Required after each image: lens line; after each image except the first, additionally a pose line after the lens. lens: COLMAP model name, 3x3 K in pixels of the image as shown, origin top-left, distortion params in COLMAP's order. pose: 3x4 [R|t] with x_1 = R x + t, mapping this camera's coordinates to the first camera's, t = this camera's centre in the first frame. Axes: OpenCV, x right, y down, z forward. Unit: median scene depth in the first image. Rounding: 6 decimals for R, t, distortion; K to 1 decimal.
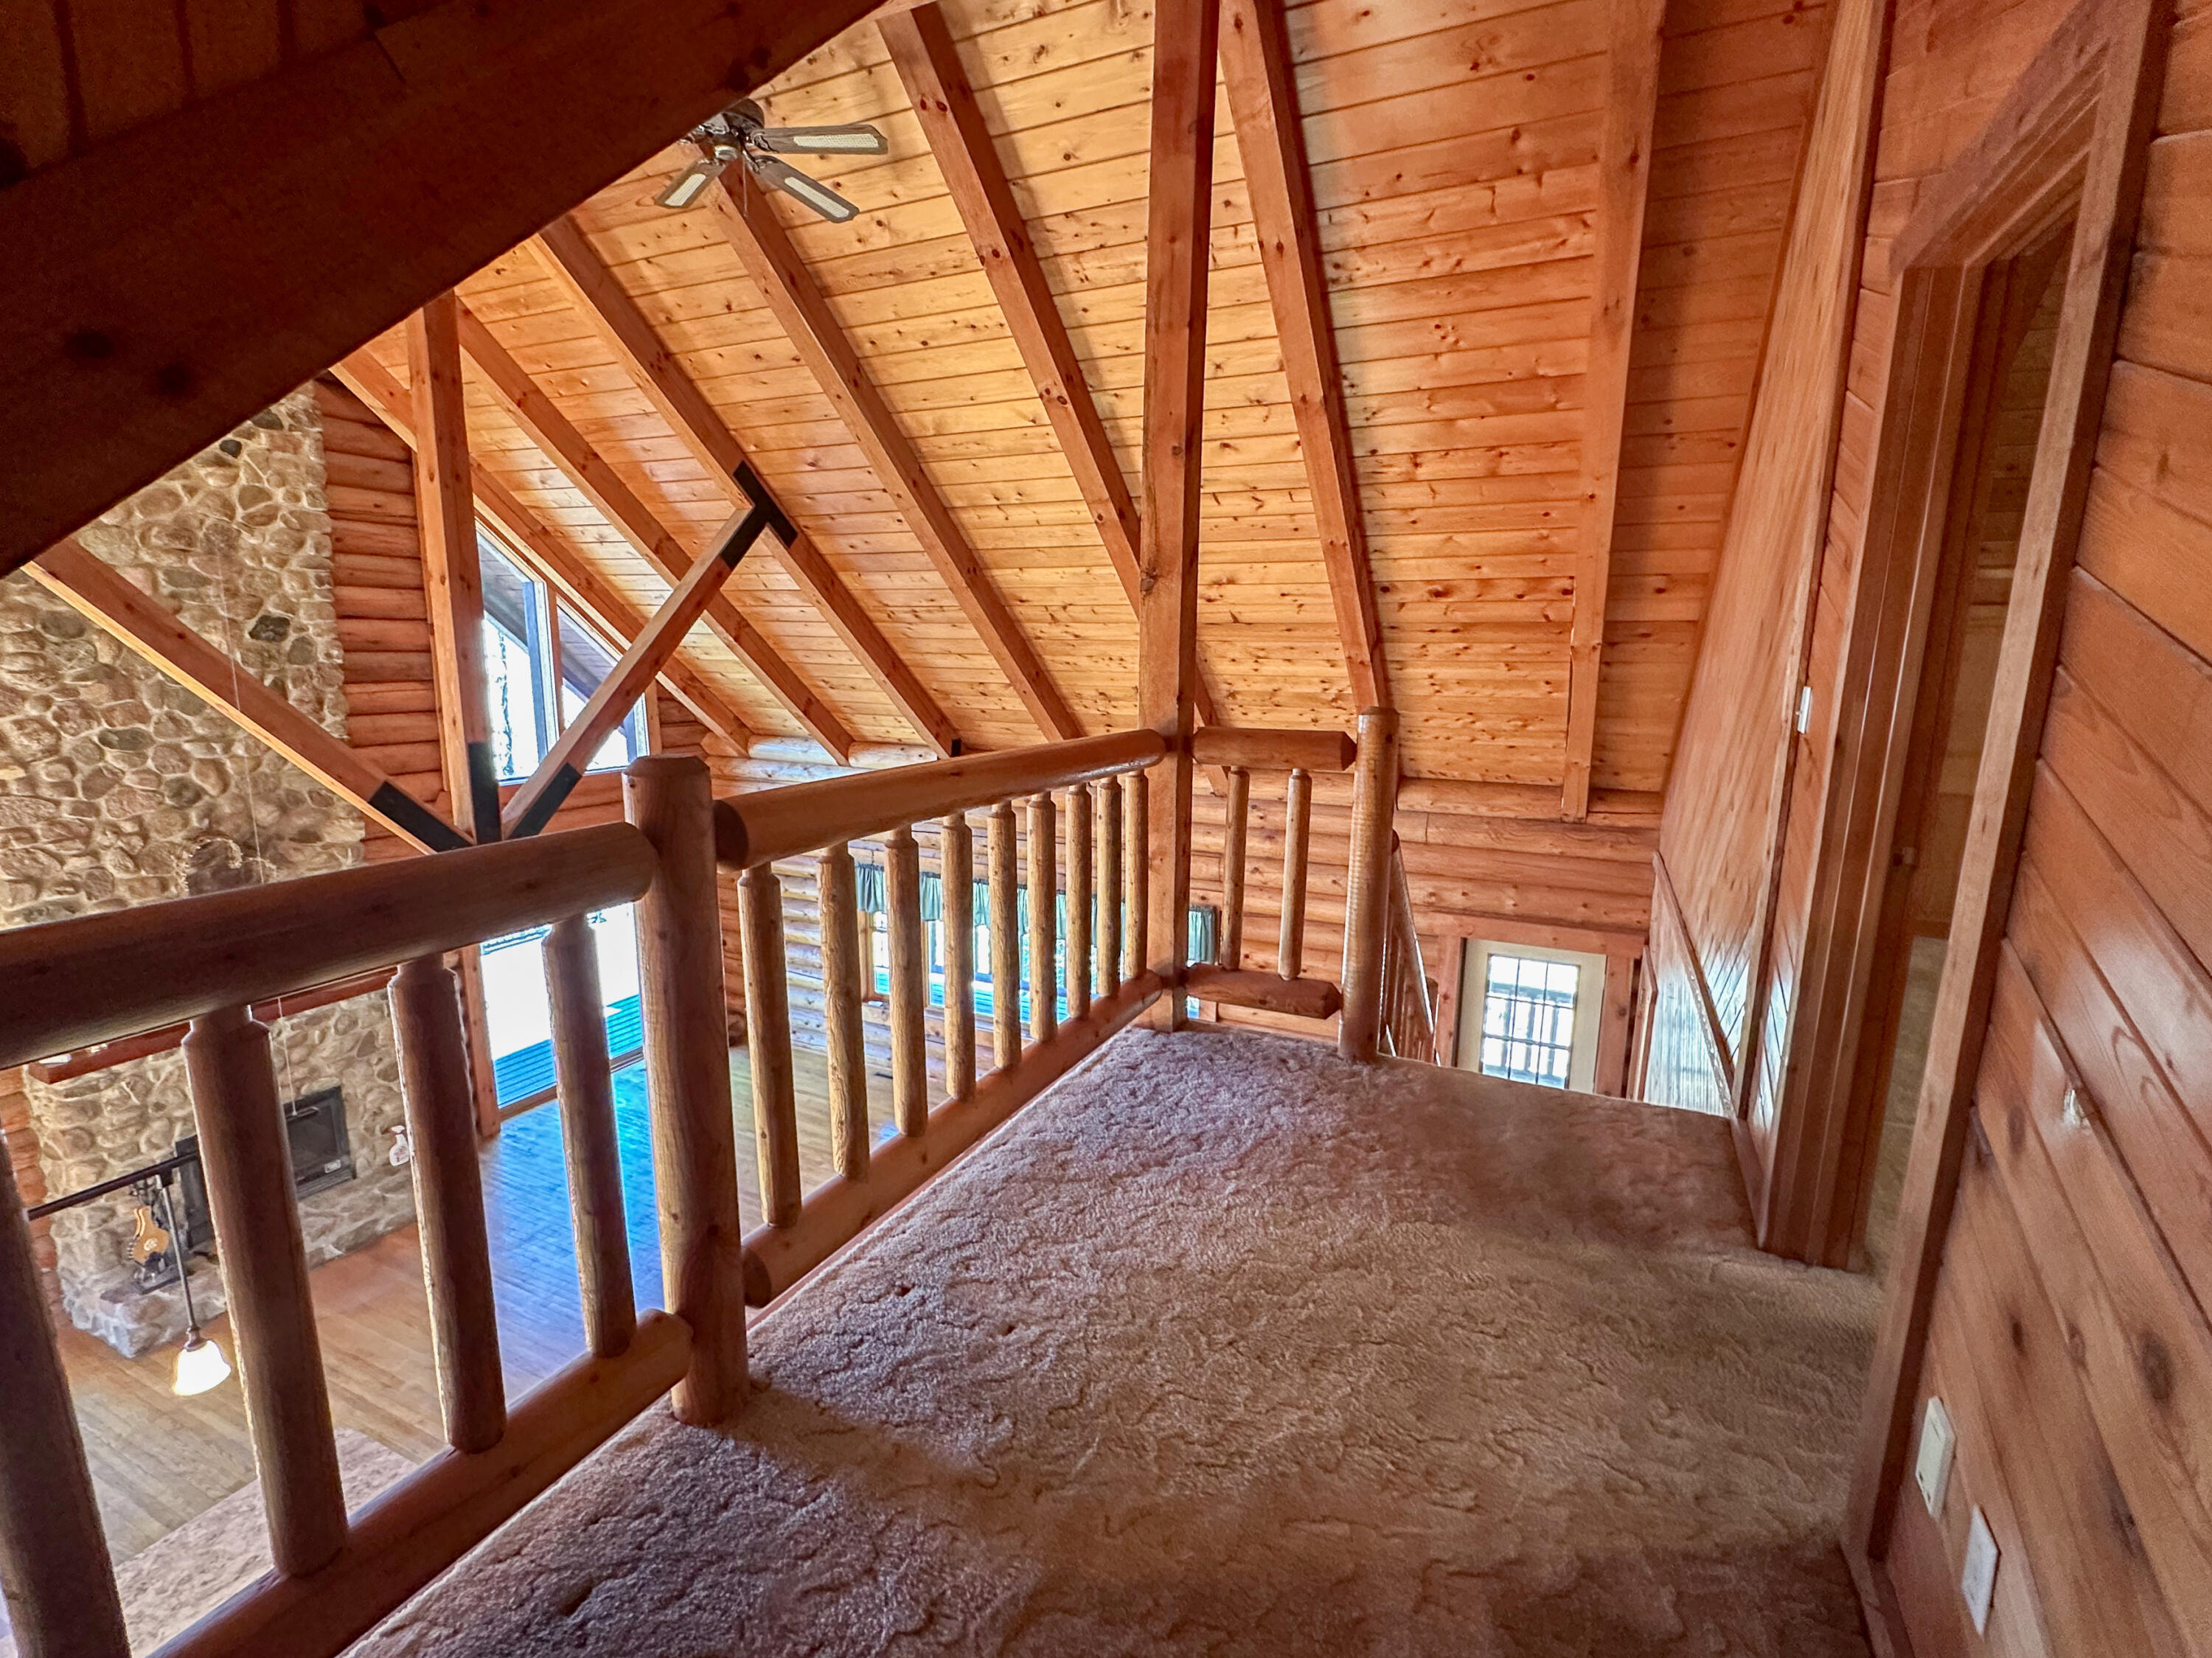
lens RADIAL K [[1006.4, 0, 1098.3], [0, 1006.4, 832.8], [0, 0, 1]] dist [-0.001378, 0.000036]
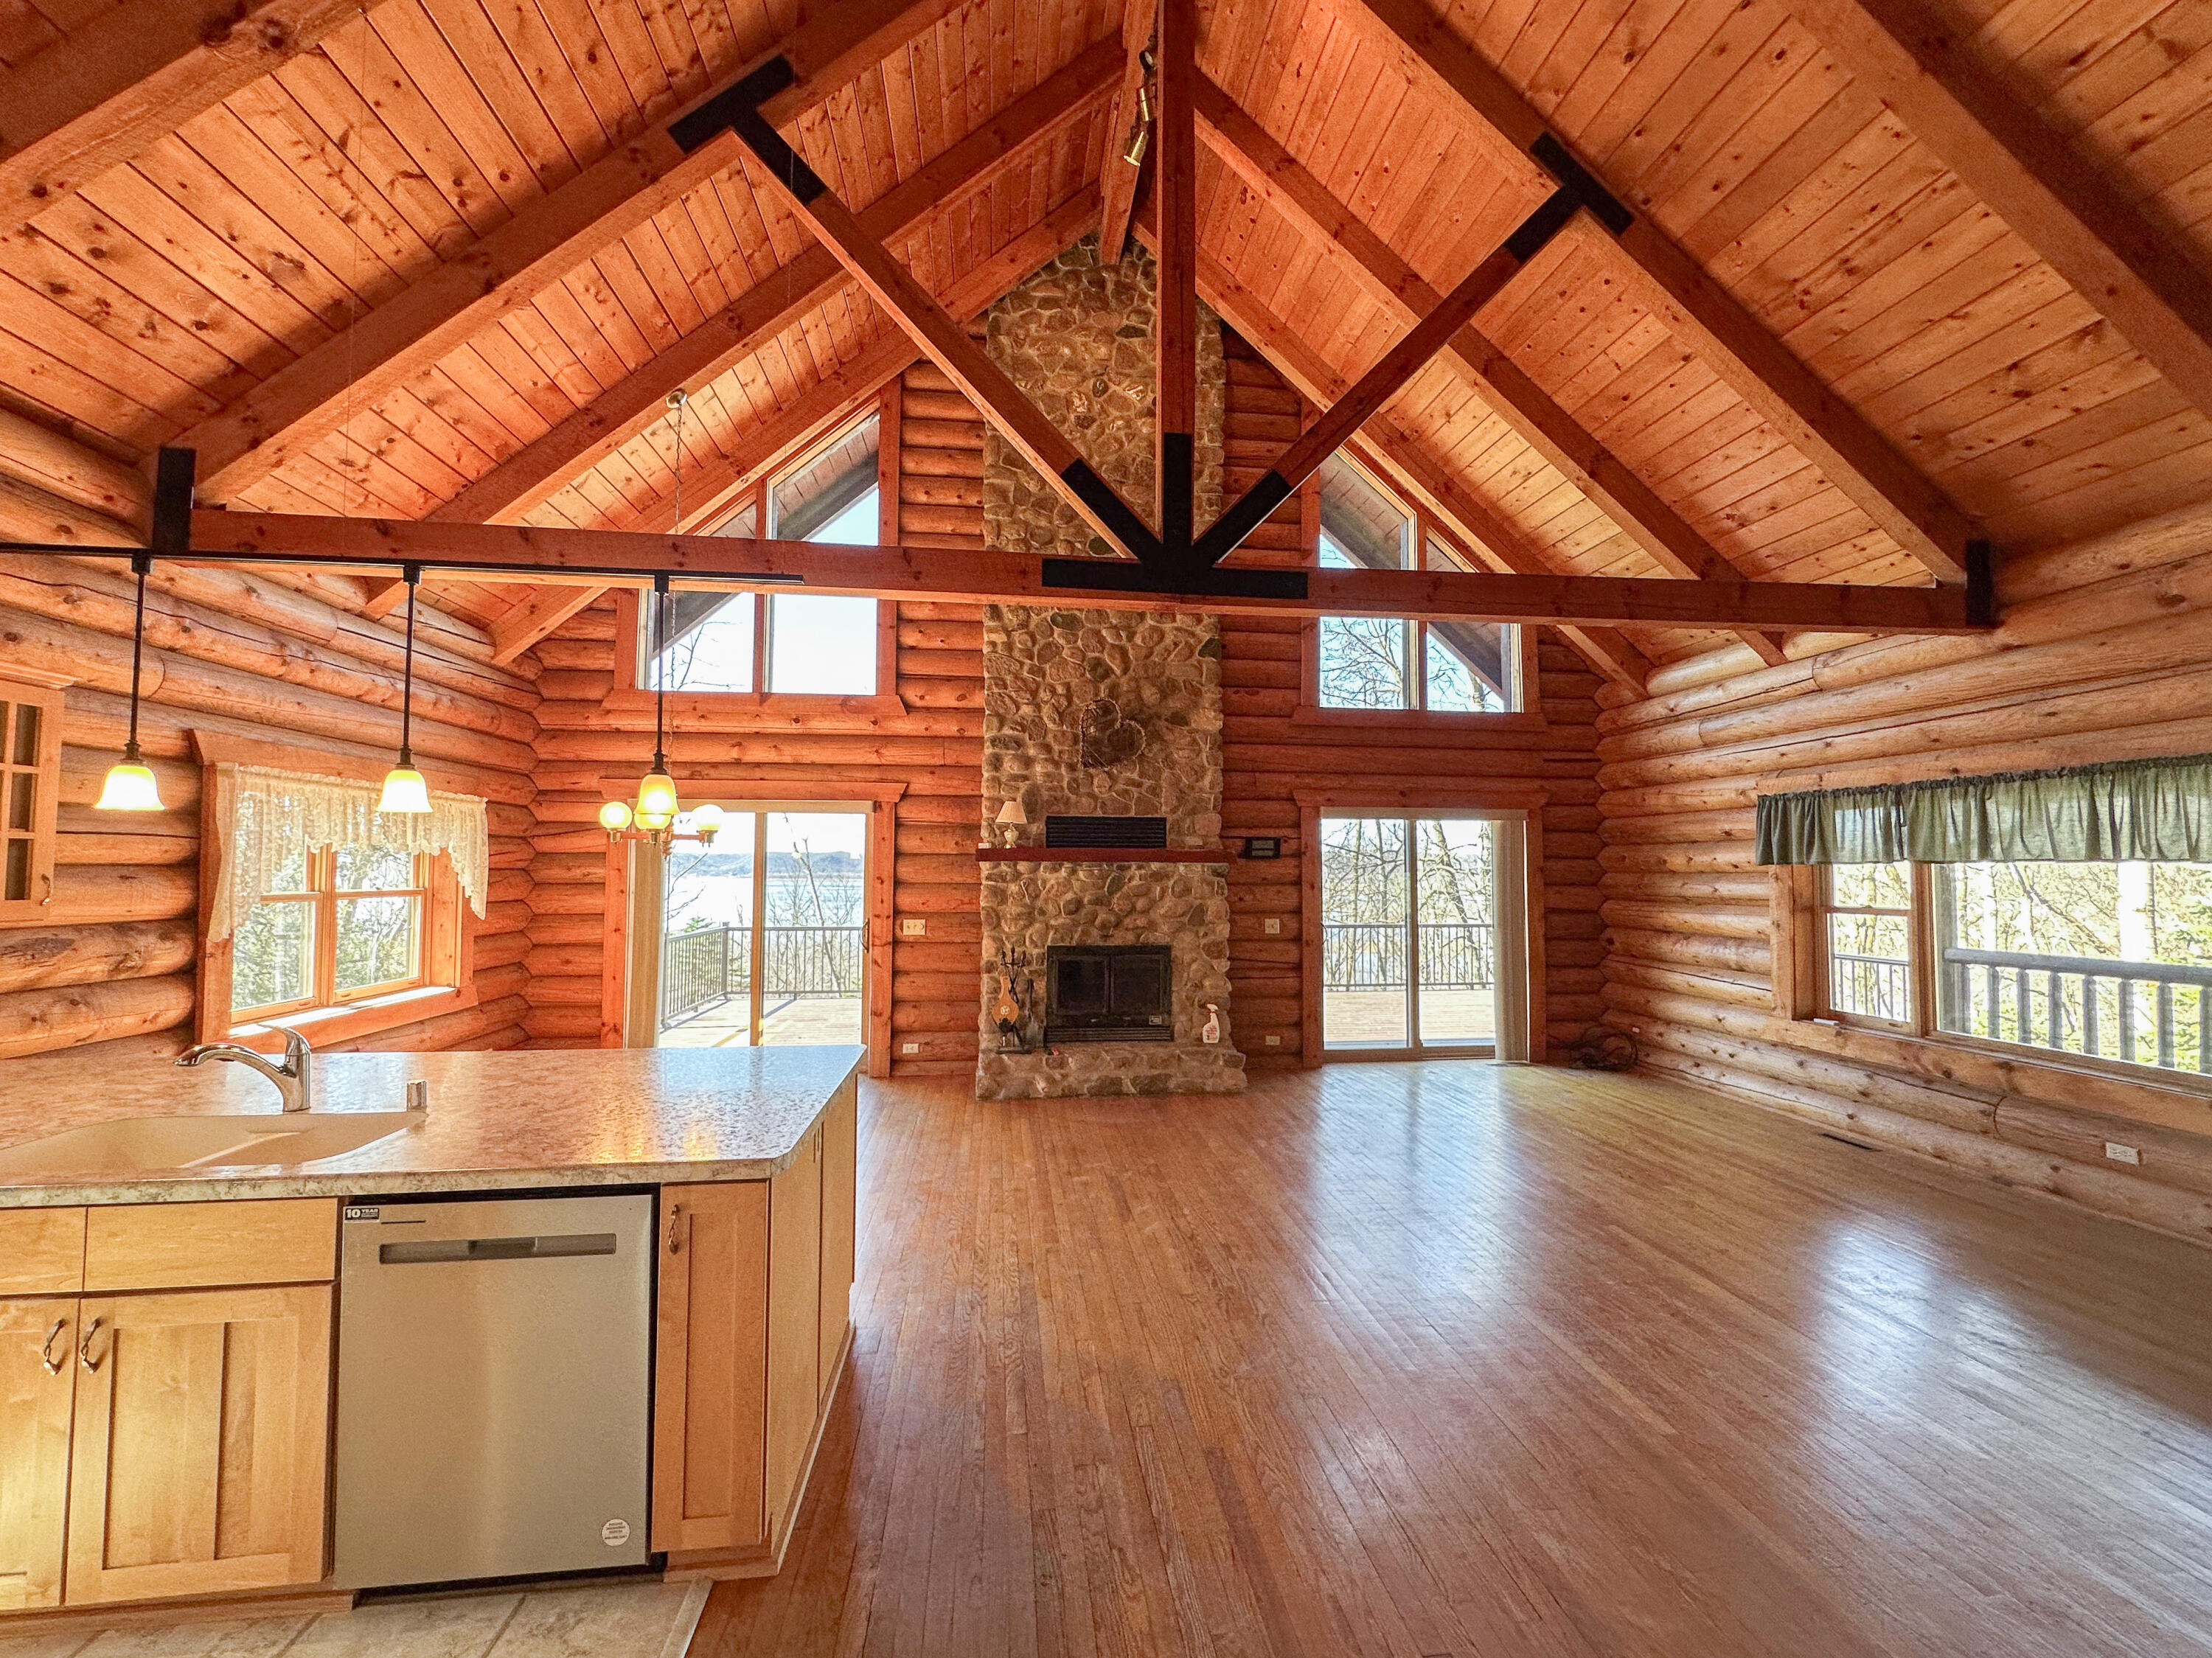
lens RADIAL K [[897.2, 0, 1111.9], [0, 897.2, 831.0], [0, 0, 1]] dist [-0.001337, 0.000032]
pose [[0.539451, -0.046718, -0.840720, 0.026351], [-0.151827, 0.976697, -0.151695, 0.321822], [0.828216, 0.209476, 0.519787, 0.475984]]
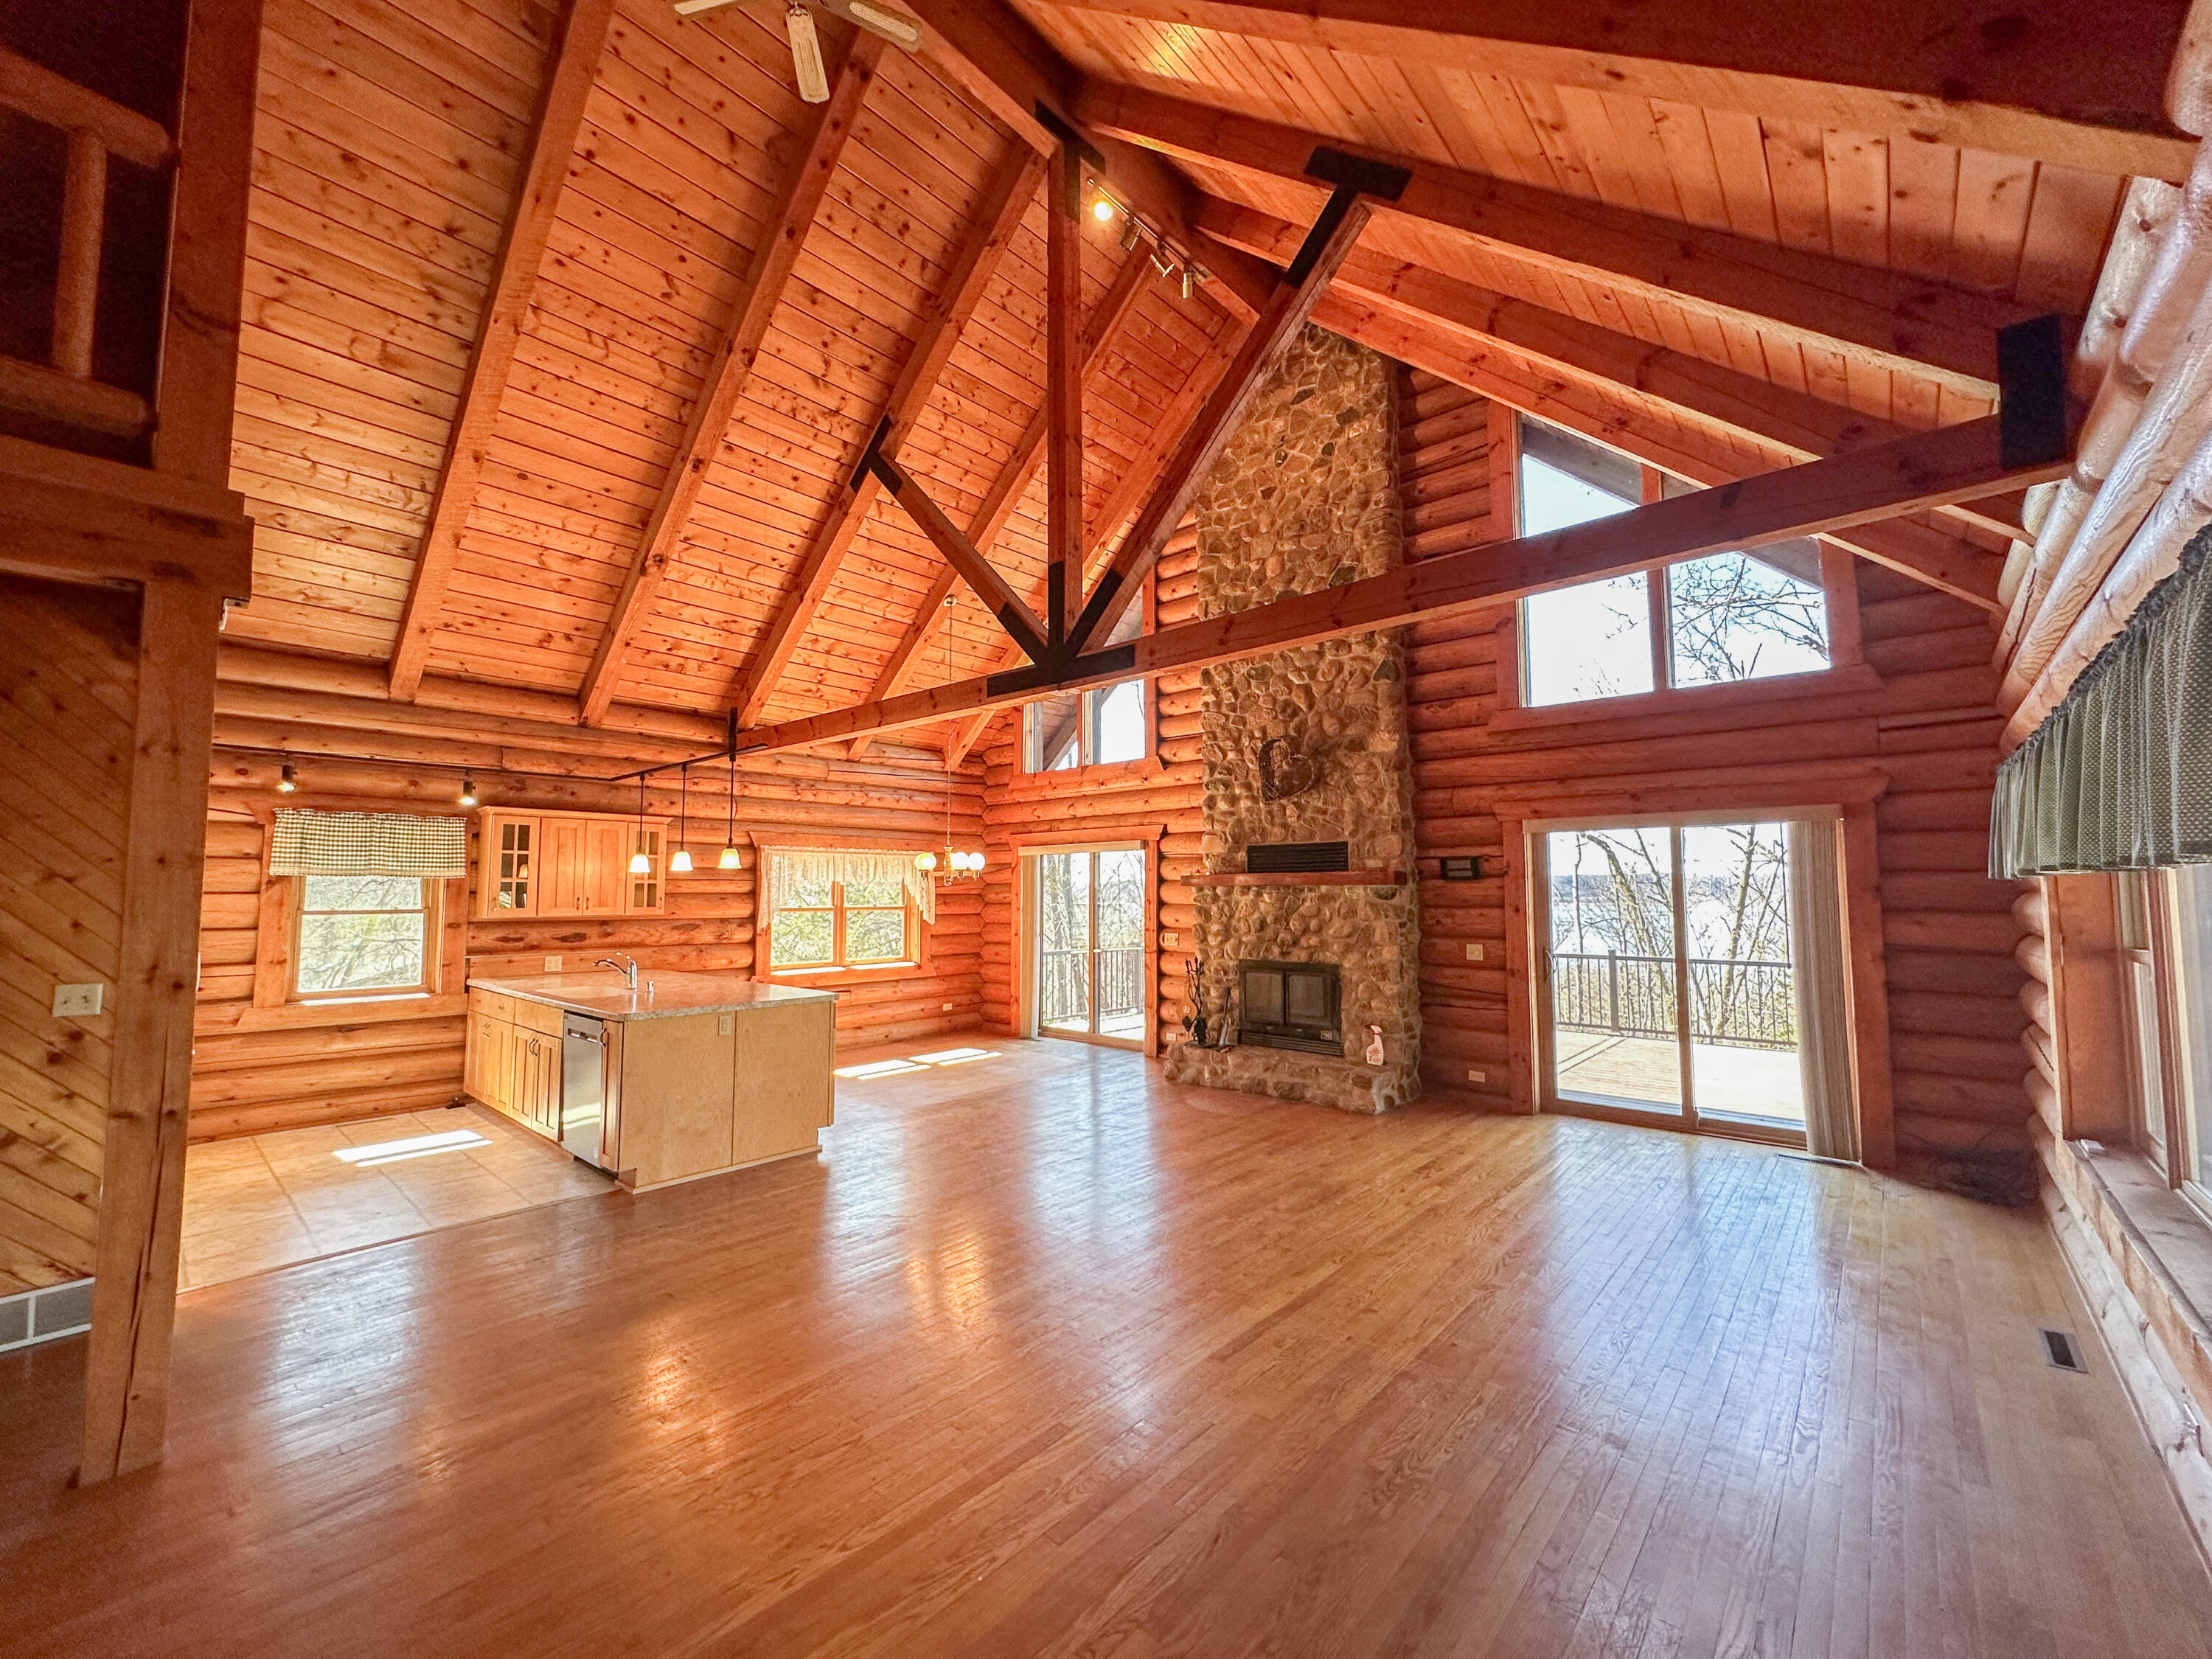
lens RADIAL K [[897.3, 0, 1112.5], [0, 897.3, 833.2], [0, 0, 1]] dist [-0.001337, 0.000032]
pose [[-0.268625, -0.075999, -0.960242, 0.317278], [-0.177838, 0.983658, -0.028102, 0.202017], [0.946686, 0.163218, -0.277750, 1.138375]]
